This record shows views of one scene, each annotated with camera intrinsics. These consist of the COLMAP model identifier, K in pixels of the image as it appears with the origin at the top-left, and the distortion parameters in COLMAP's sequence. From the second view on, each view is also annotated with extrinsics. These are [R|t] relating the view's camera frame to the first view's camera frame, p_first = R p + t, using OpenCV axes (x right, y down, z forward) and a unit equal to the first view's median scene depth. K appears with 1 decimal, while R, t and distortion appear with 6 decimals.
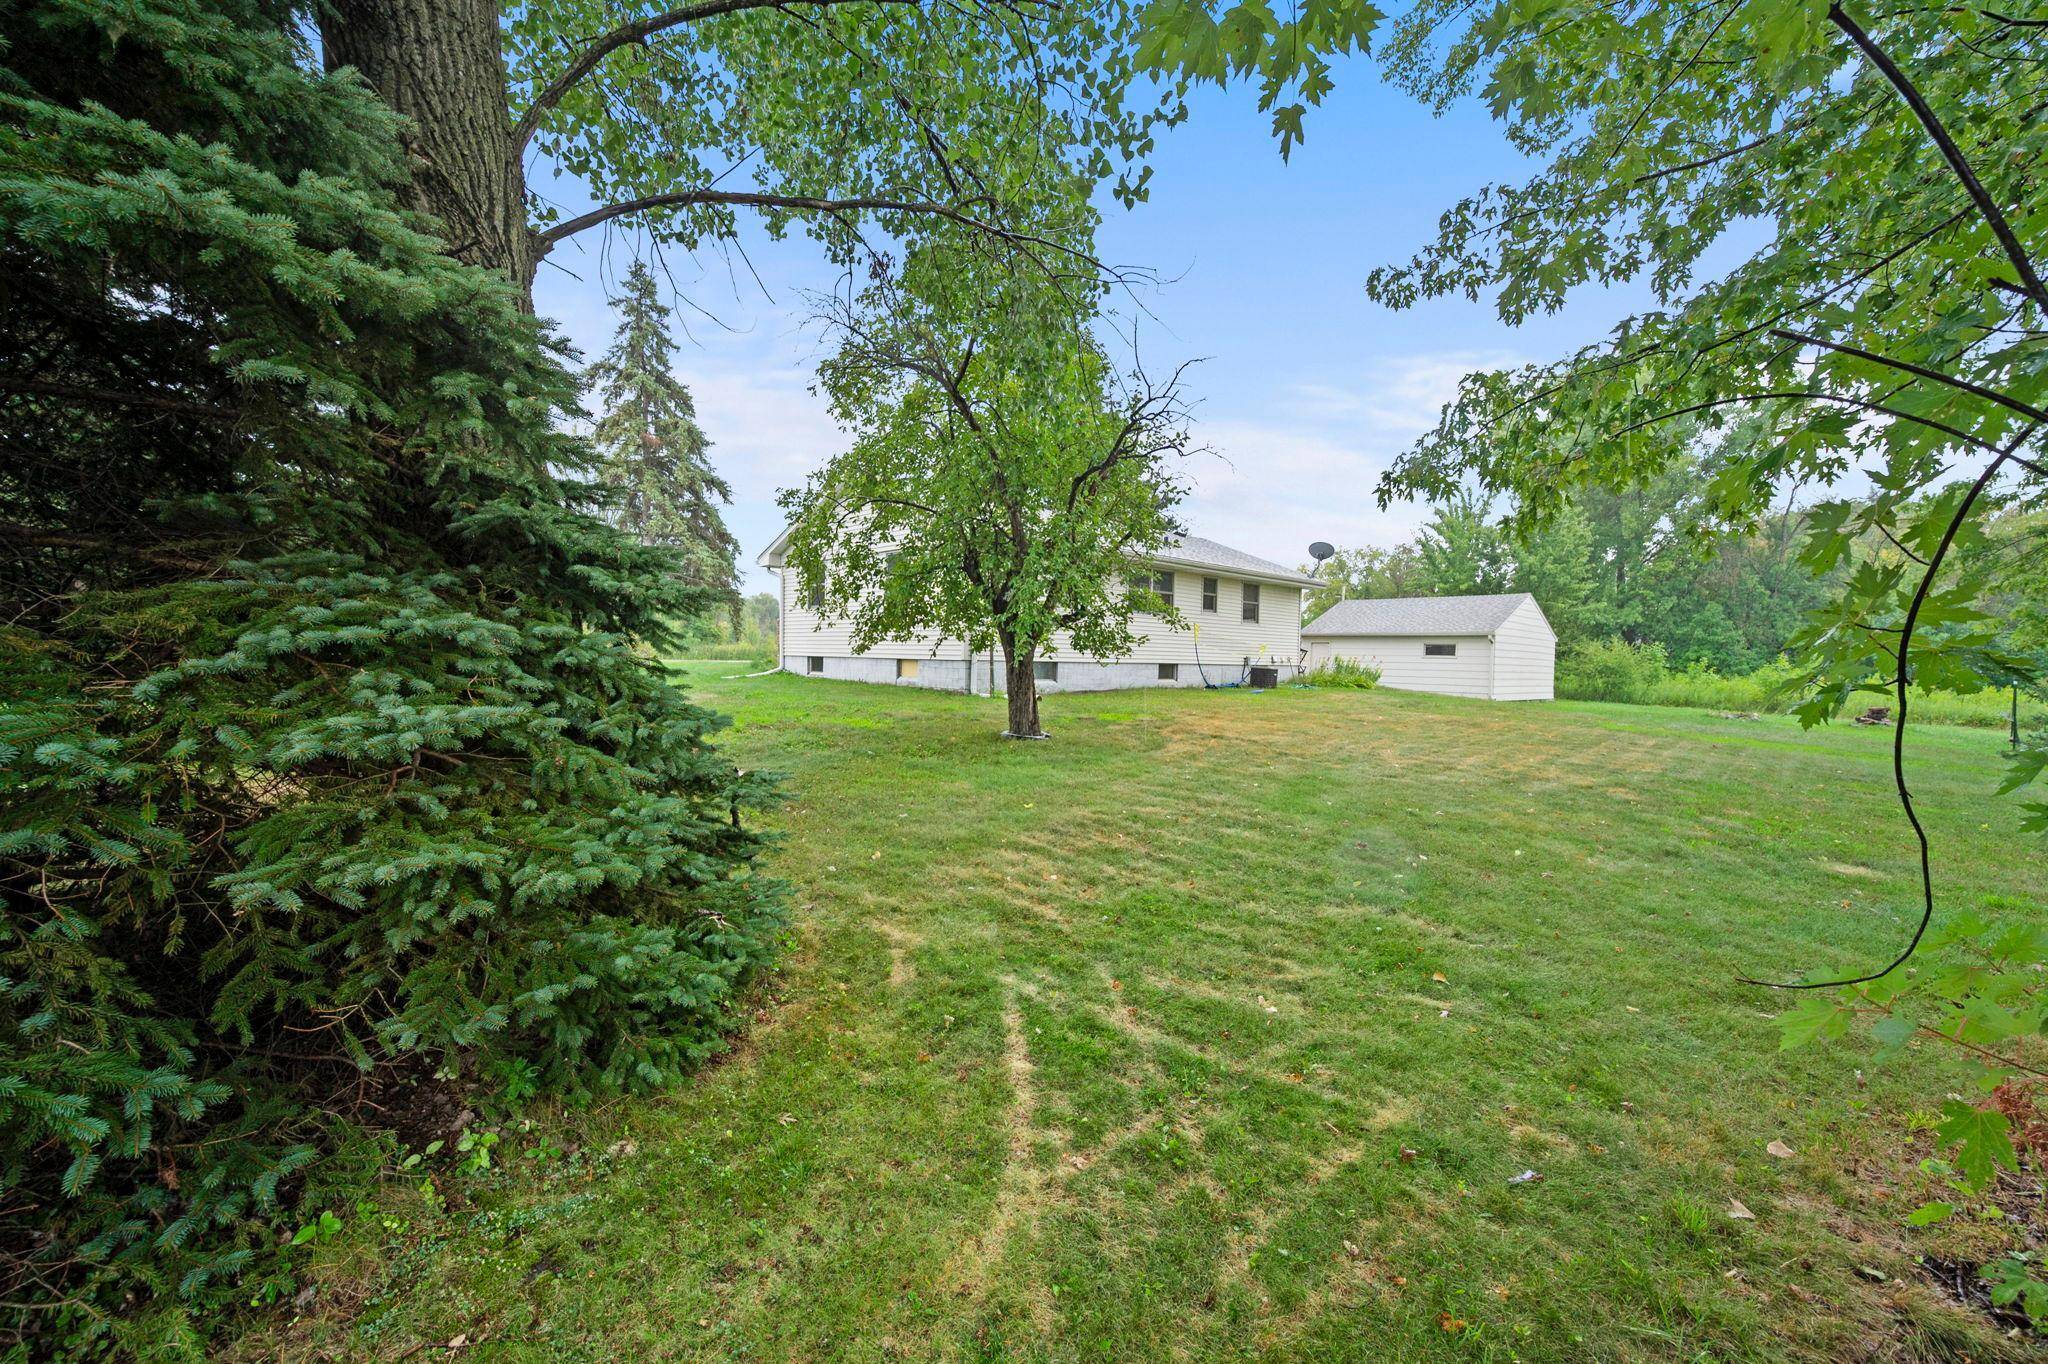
lens RADIAL K [[837.2, 0, 1018.0], [0, 837.2, 675.1], [0, 0, 1]] dist [-0.003708, -0.000063]
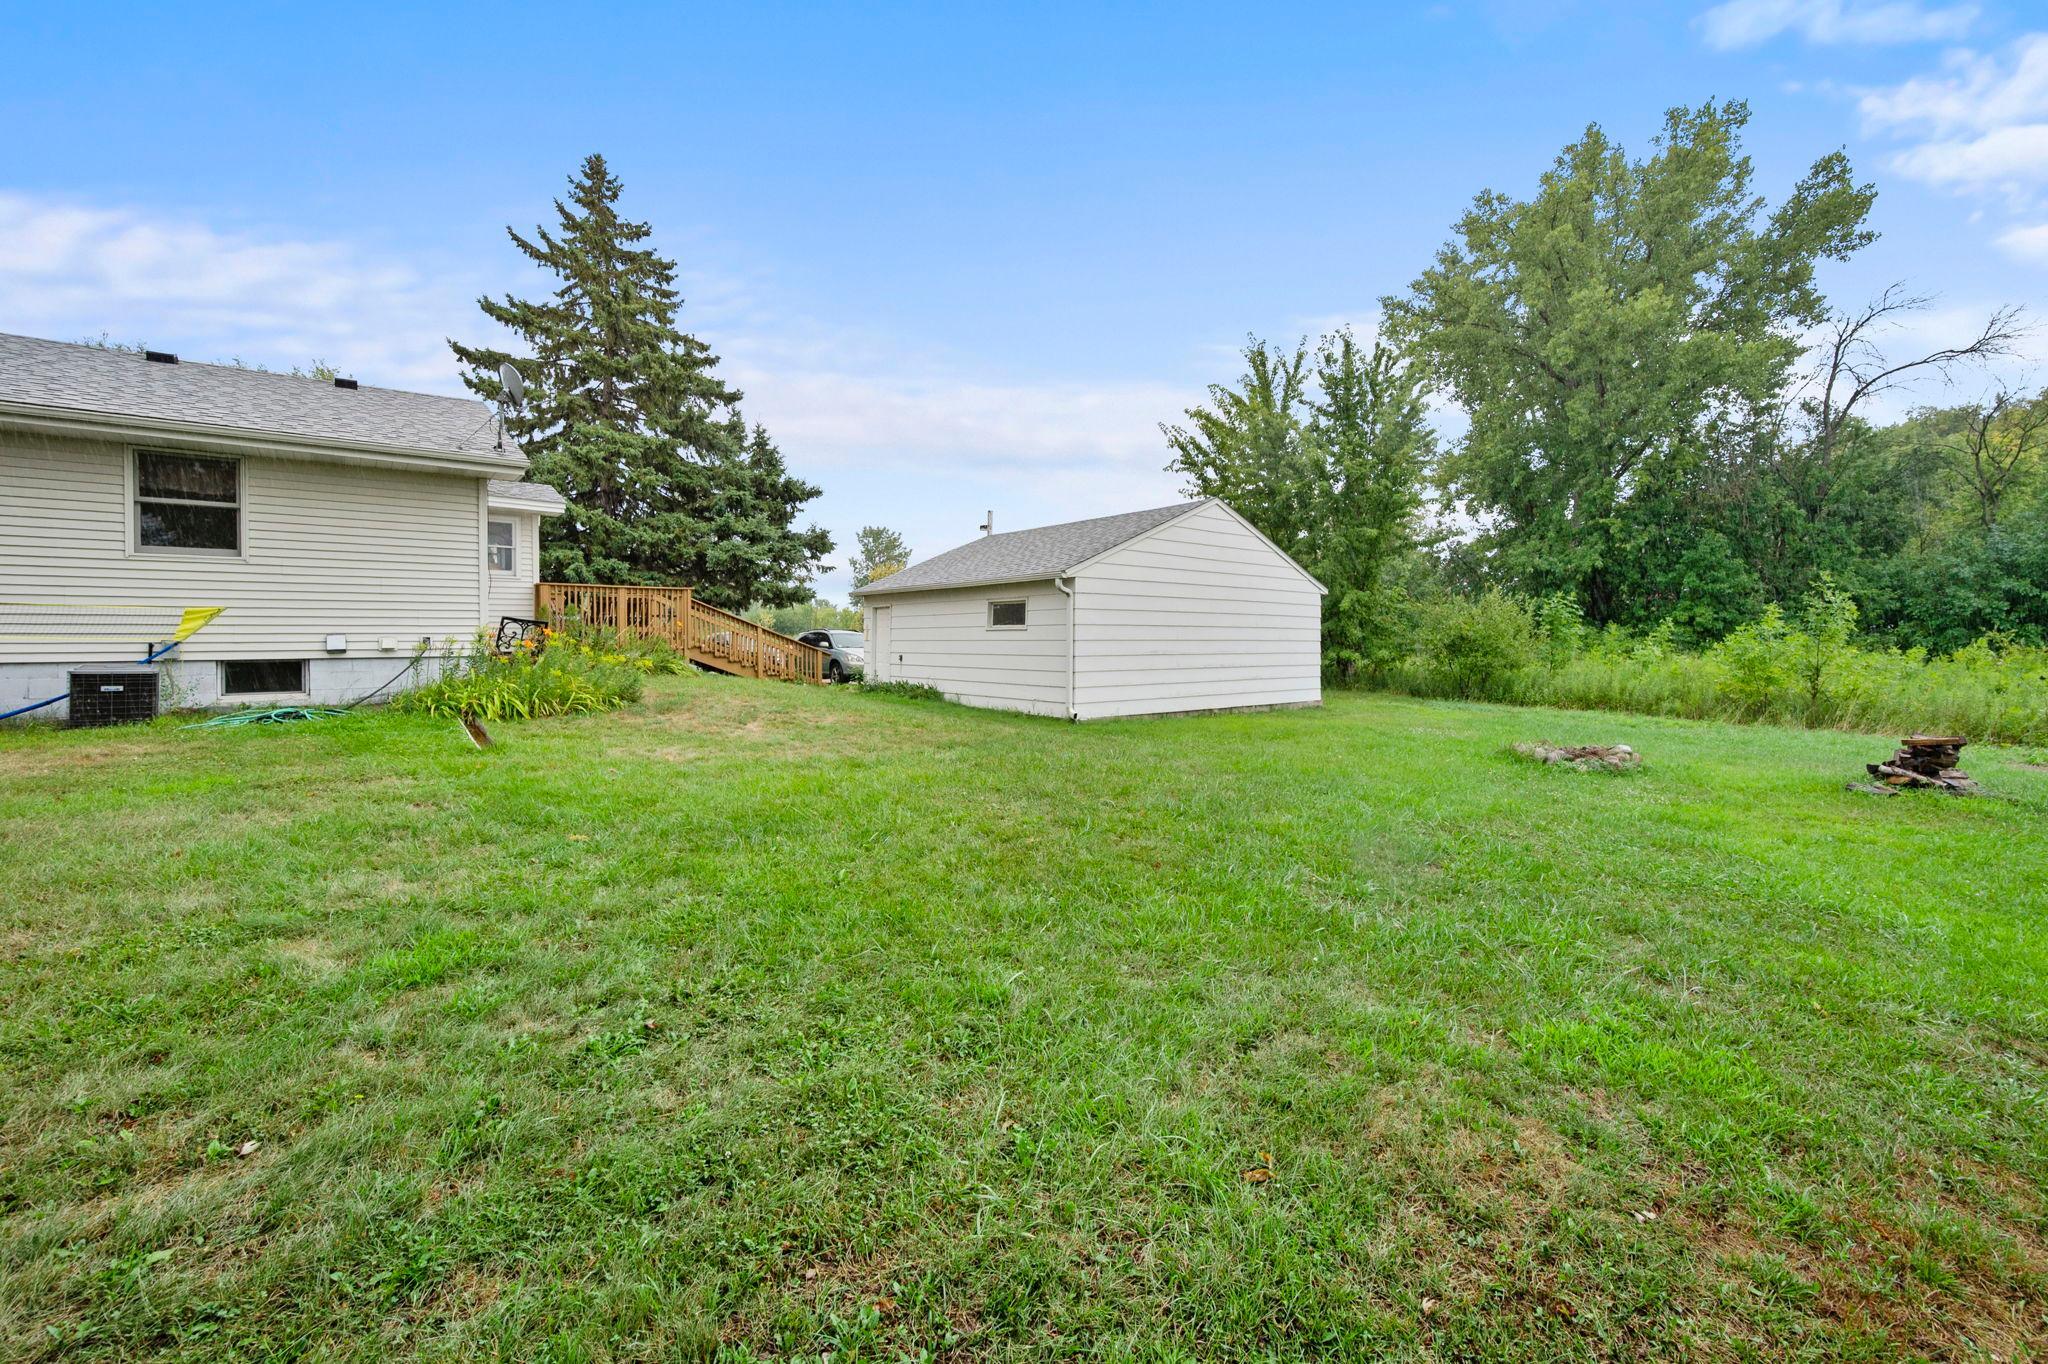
lens RADIAL K [[824.0, 0, 1033.2], [0, 824.0, 657.3], [0, 0, 1]] dist [-0.000288, 0.000098]
pose [[0.996768, -0.022233, -0.077194, 0.582855], [0.022285, 0.999752, -0.000181, -0.004033], [0.077179, -0.001540, 0.997016, 0.536146]]
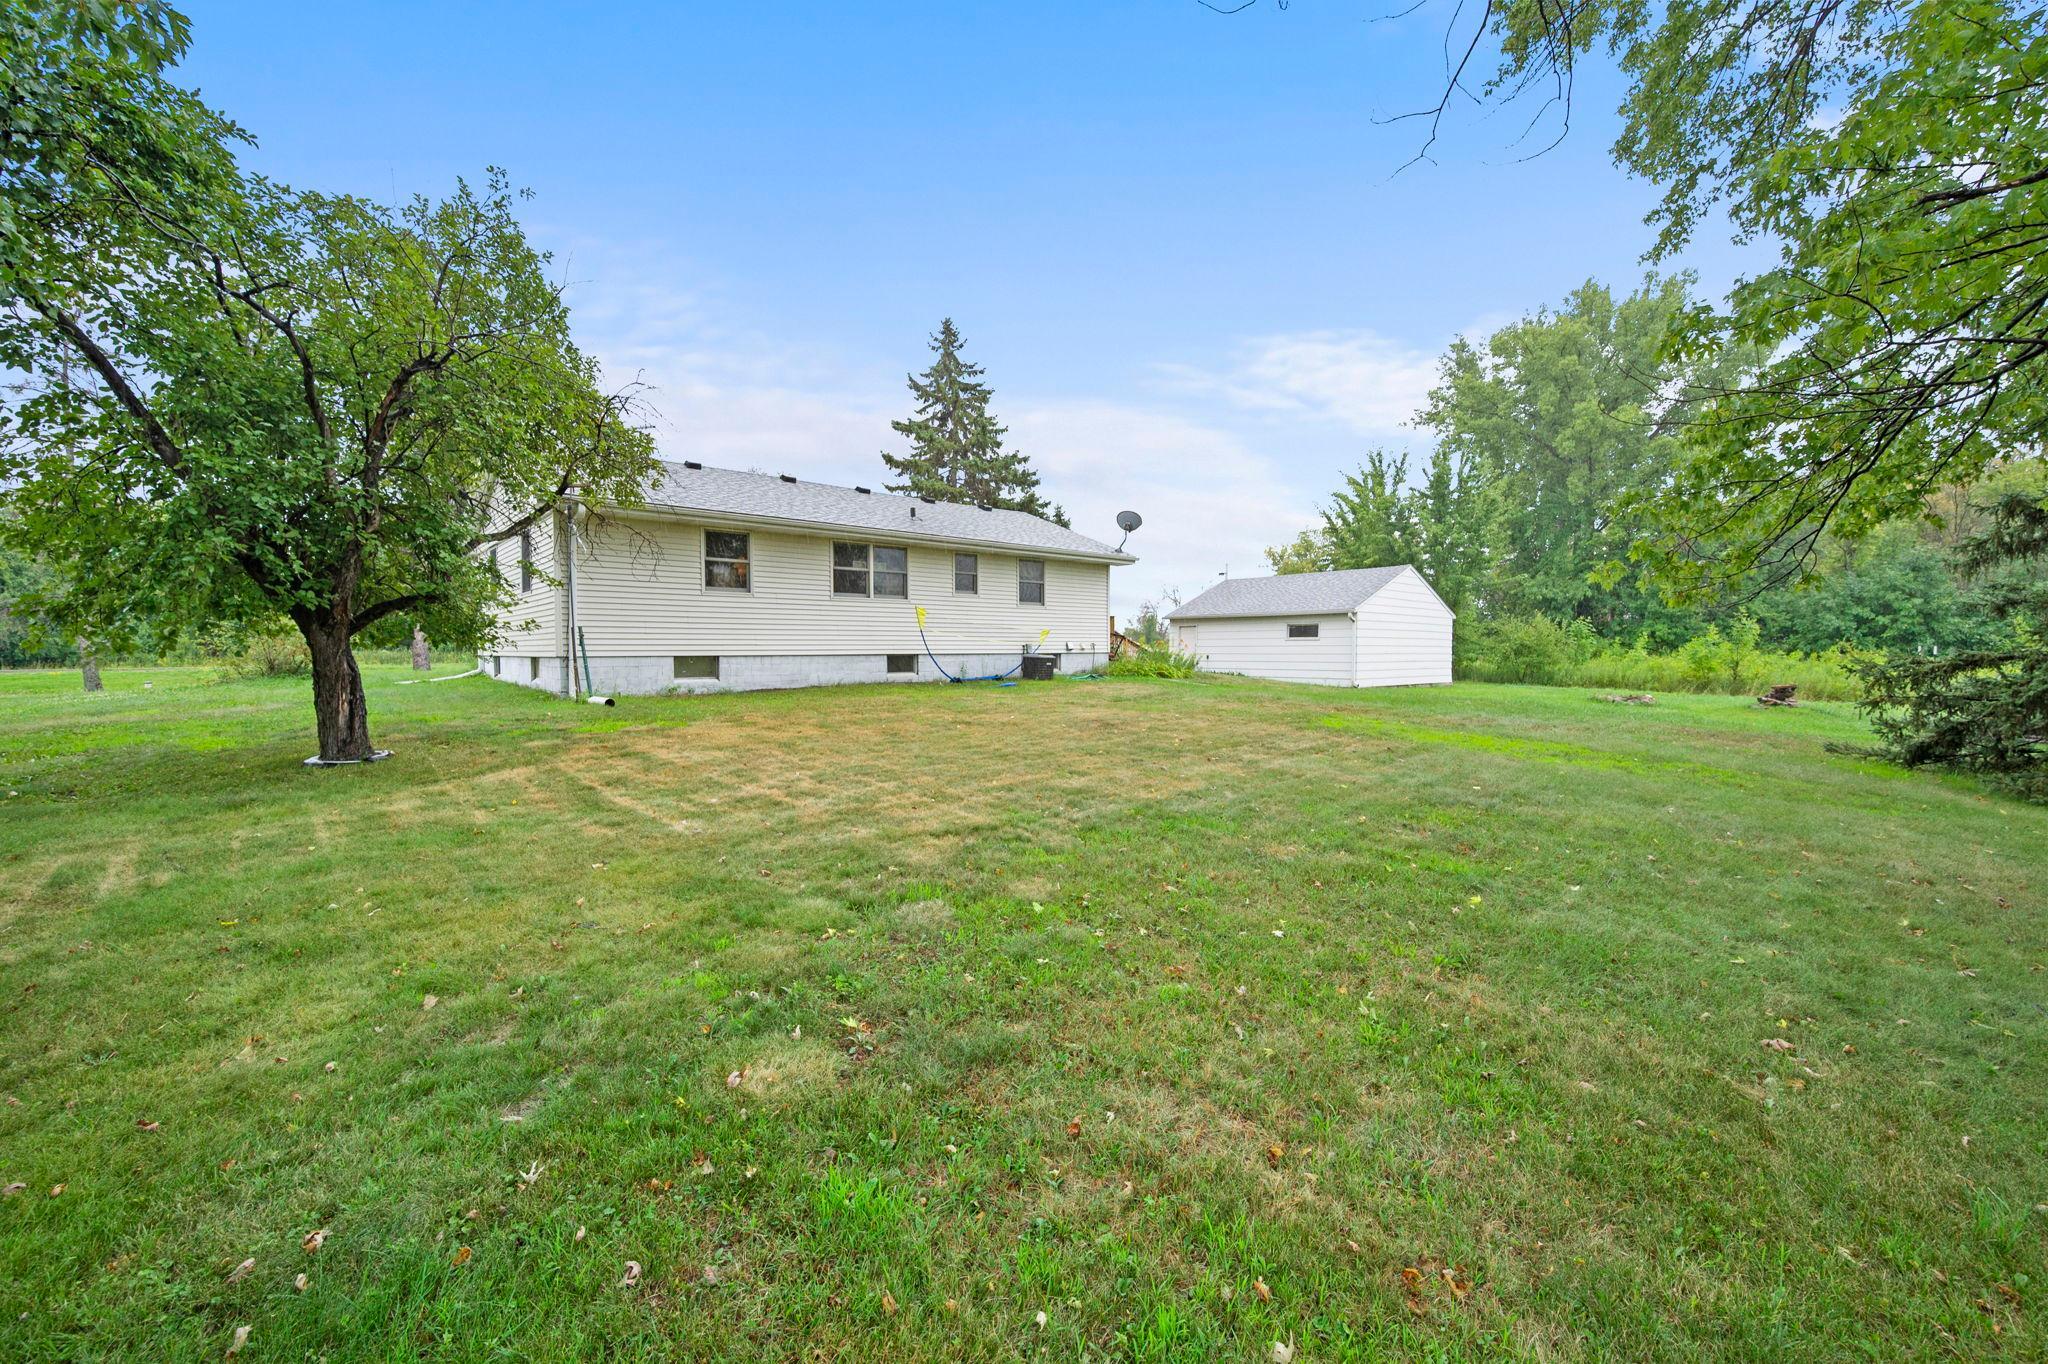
lens RADIAL K [[815.4, 0, 1024.0], [0, 815.4, 682.0], [0, 0, 1]] dist [-0.000289, -0.000050]
pose [[0.999116, -0.022842, -0.035280, 0.247359], [0.023486, 0.999563, 0.017924, 0.001715], [0.034855, -0.018737, 0.999217, 0.124537]]
